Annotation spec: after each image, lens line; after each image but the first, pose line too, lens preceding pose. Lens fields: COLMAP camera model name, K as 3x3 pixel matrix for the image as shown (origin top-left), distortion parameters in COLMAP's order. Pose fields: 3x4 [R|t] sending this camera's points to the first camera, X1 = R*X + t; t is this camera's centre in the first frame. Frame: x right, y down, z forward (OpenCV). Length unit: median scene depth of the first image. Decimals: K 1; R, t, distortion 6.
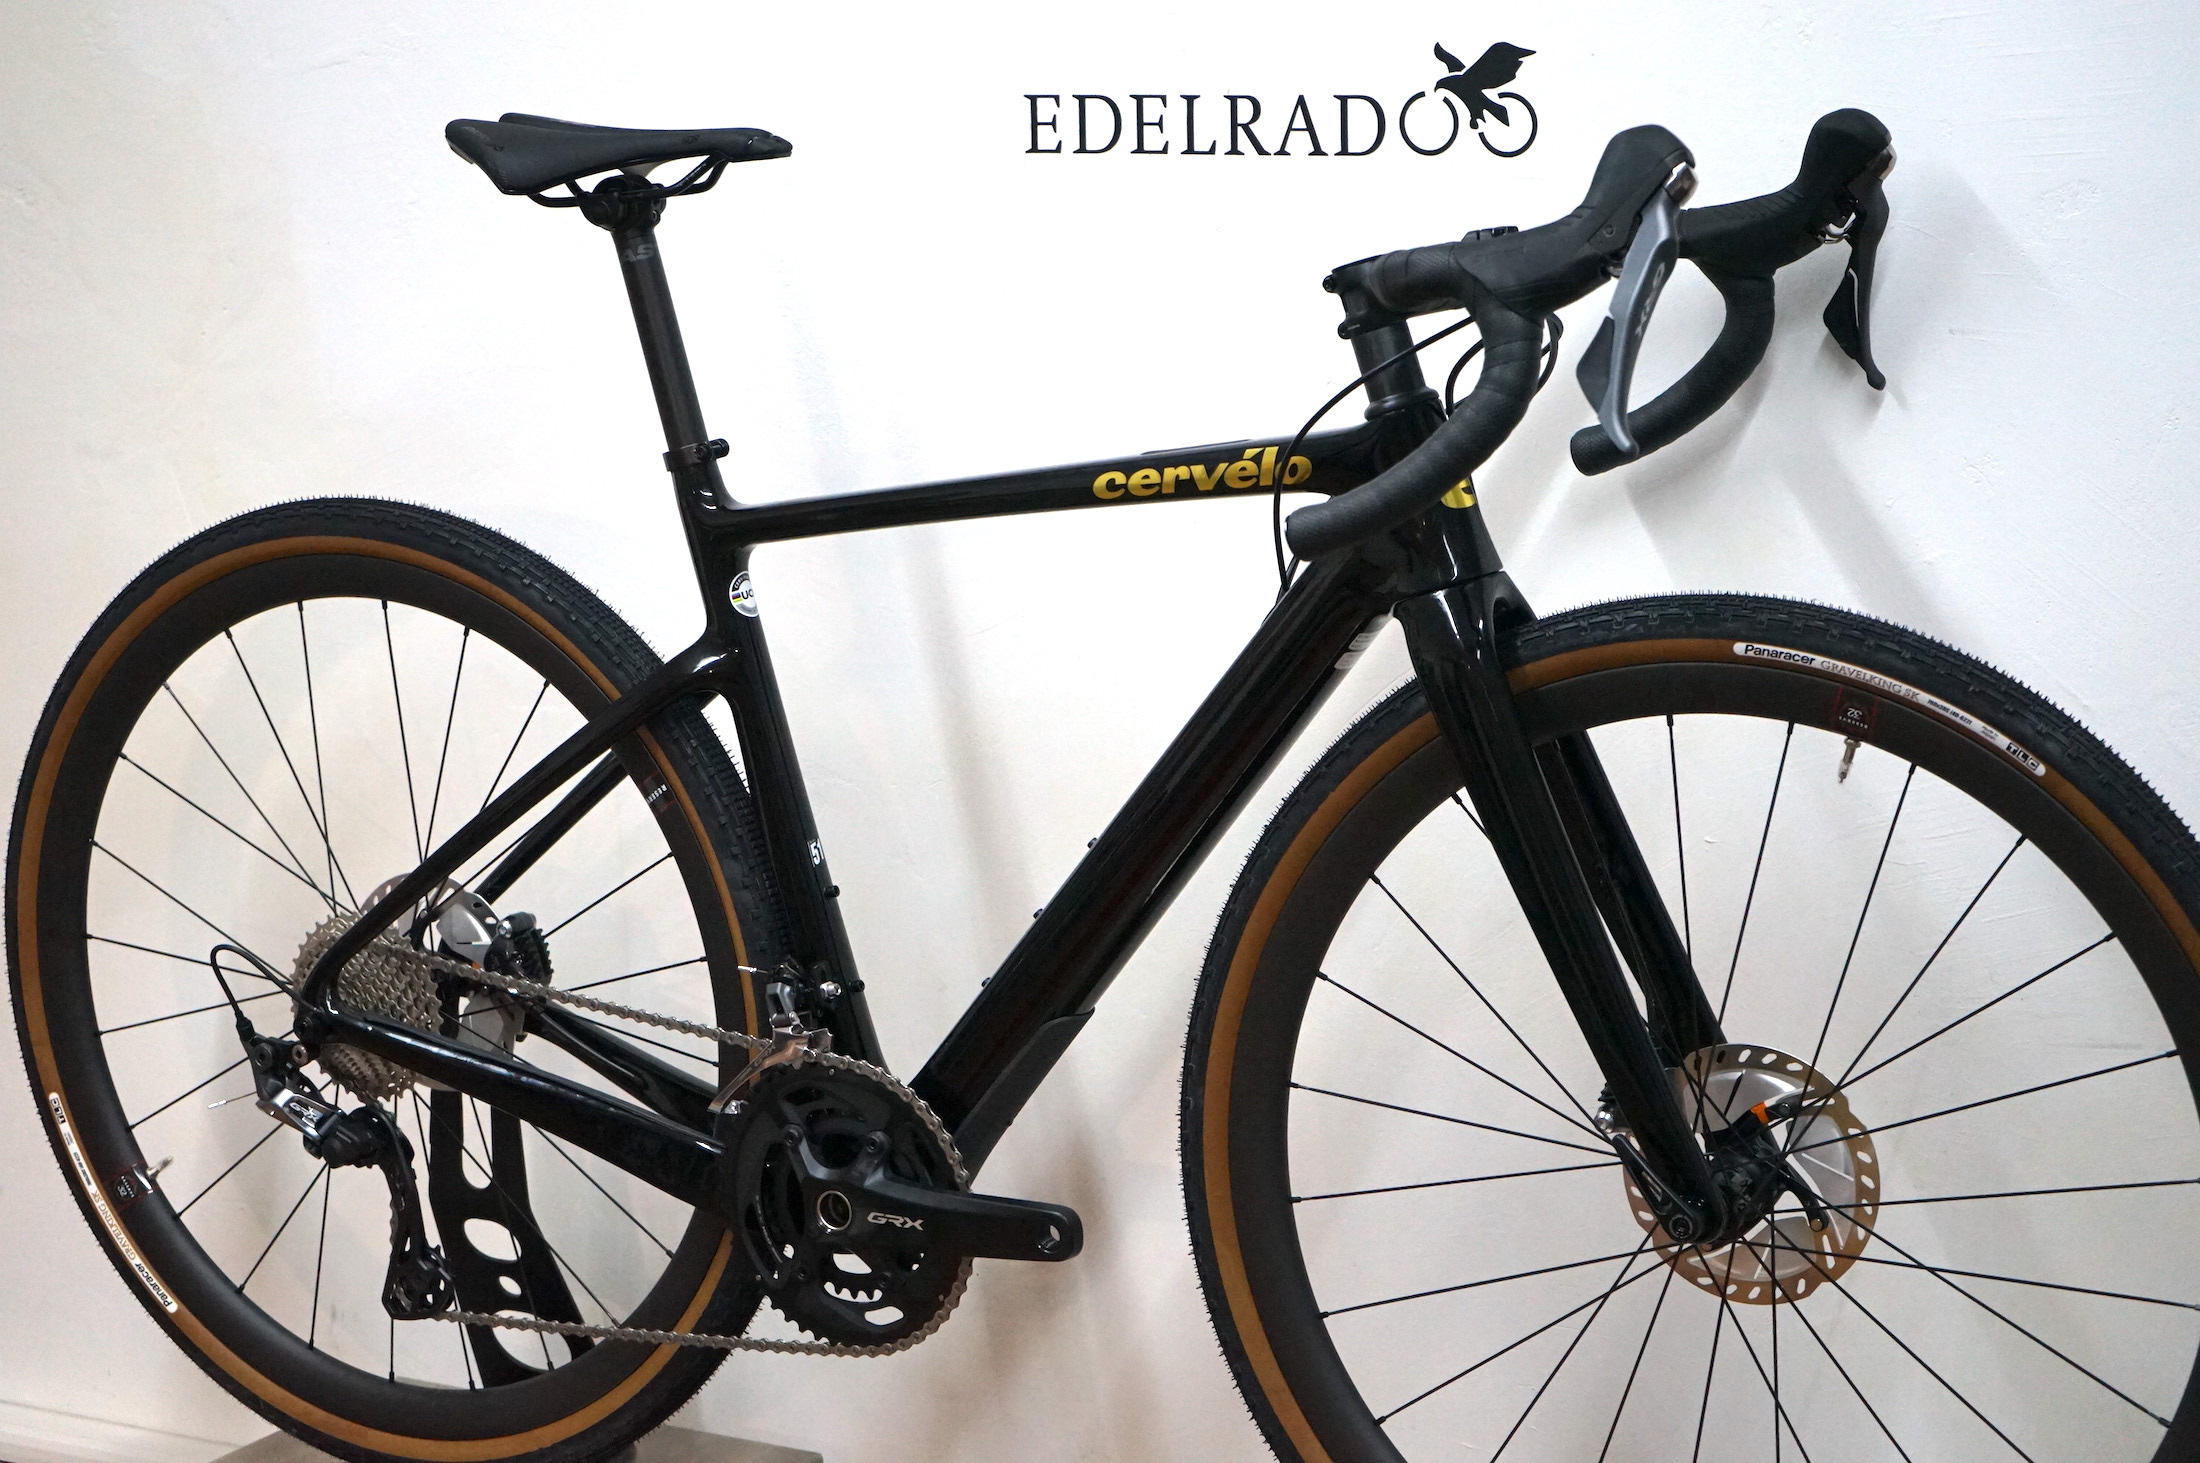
lens RADIAL K [[4667.8, 0, 1100.4], [0, 4667.8, 729.3], [0, 0, 1]] dist [-0.122957, 0.000000]
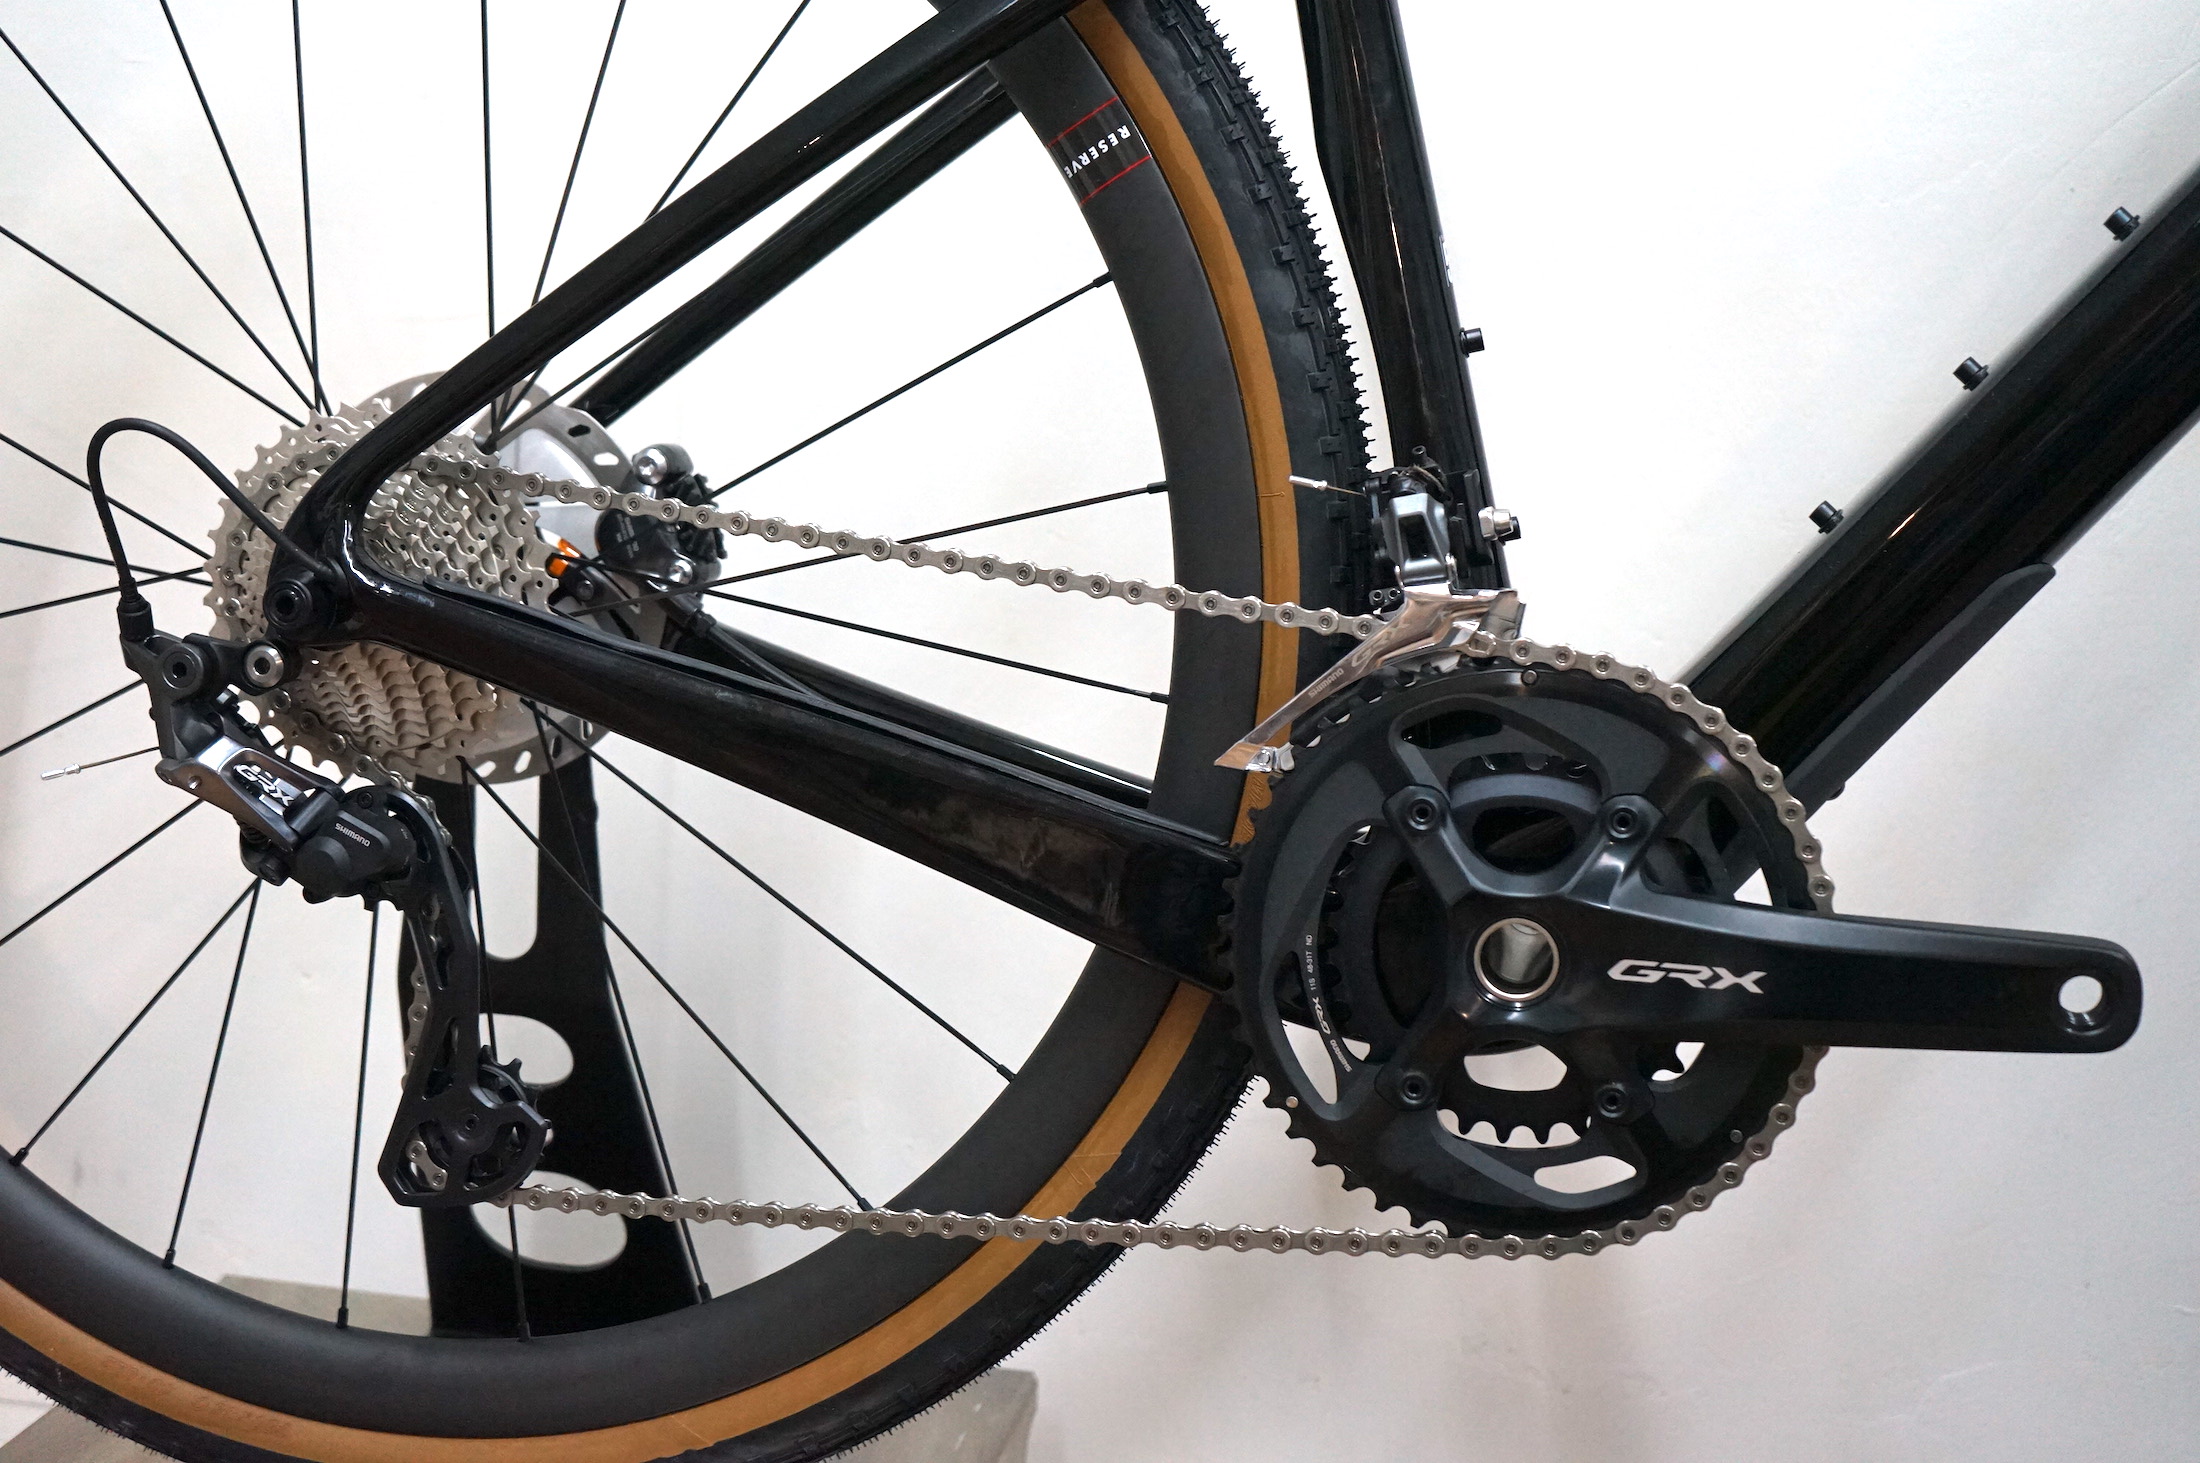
lens RADIAL K [[2698.9, 0, 1053.9], [0, 2698.9, 698.7], [0, 0, 1]] dist [0.048555, 0.000000]
pose [[0.945898, 0.043955, 0.321474, -0.193732], [-0.024747, 0.997669, -0.063596, 0.093628], [-0.323520, 0.052199, 0.944780, 0.731818]]
